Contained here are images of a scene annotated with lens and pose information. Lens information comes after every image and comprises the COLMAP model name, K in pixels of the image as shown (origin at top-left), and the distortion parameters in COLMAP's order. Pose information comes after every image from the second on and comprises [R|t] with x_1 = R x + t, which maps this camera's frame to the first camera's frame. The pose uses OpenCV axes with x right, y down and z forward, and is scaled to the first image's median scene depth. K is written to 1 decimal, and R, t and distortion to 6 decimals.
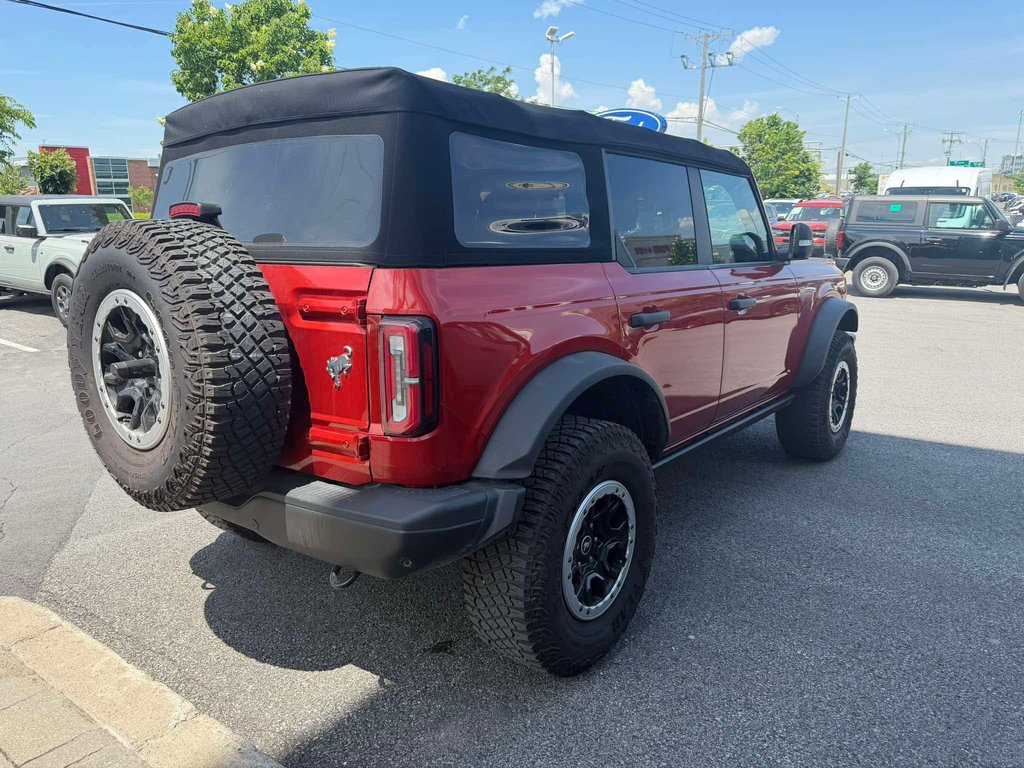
lens RADIAL K [[713.8, 0, 501.5], [0, 713.8, 376.3], [0, 0, 1]] dist [0.059717, -0.062259]
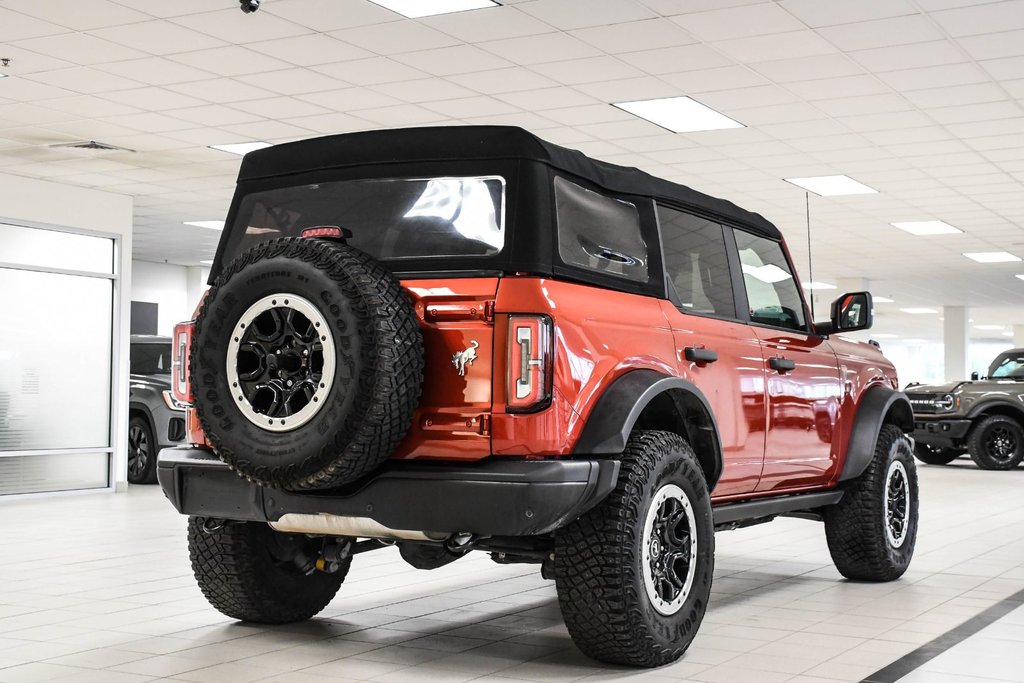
lens RADIAL K [[1369.1, 0, 512.0], [0, 1369.1, 341.5], [0, 0, 1]] dist [0.149425, -0.007002]
pose [[0.990141, 0.025704, 0.137696, -0.378271], [0.006045, 0.974262, -0.225338, 0.387991], [-0.139944, 0.223949, 0.964501, -1.006404]]
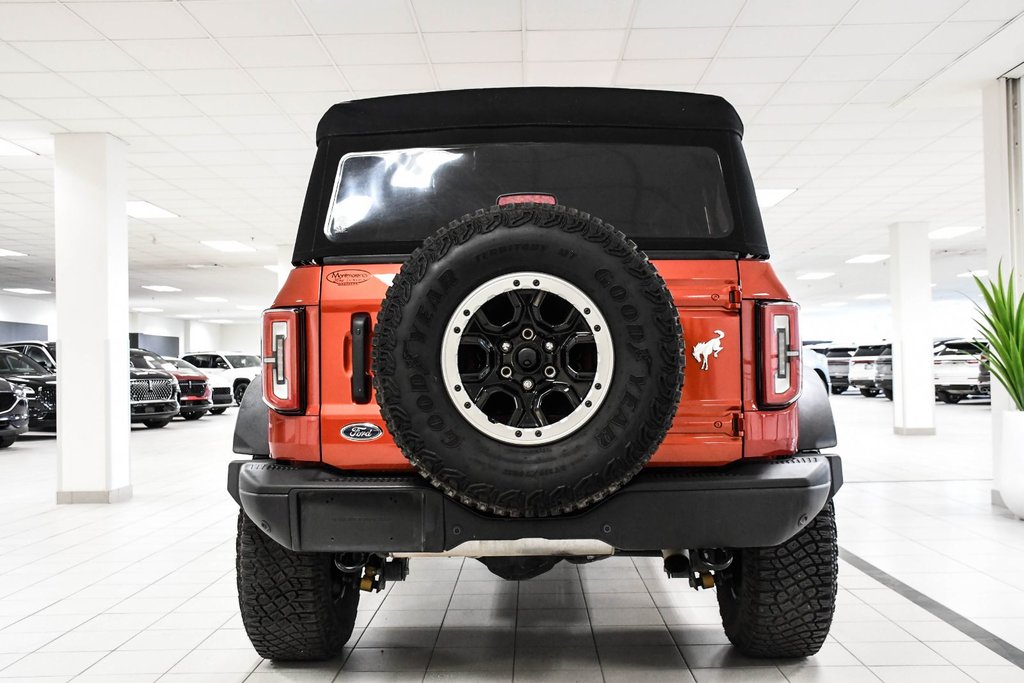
lens RADIAL K [[995.7, 0, 512.0], [0, 995.7, 341.5], [0, 0, 1]] dist [-0.000710, -0.000188]
pose [[0.800707, 0.014274, 0.598886, -1.089840], [0.117822, 0.976437, -0.180800, 0.168108], [-0.587355, 0.215330, 0.780158, 0.008312]]
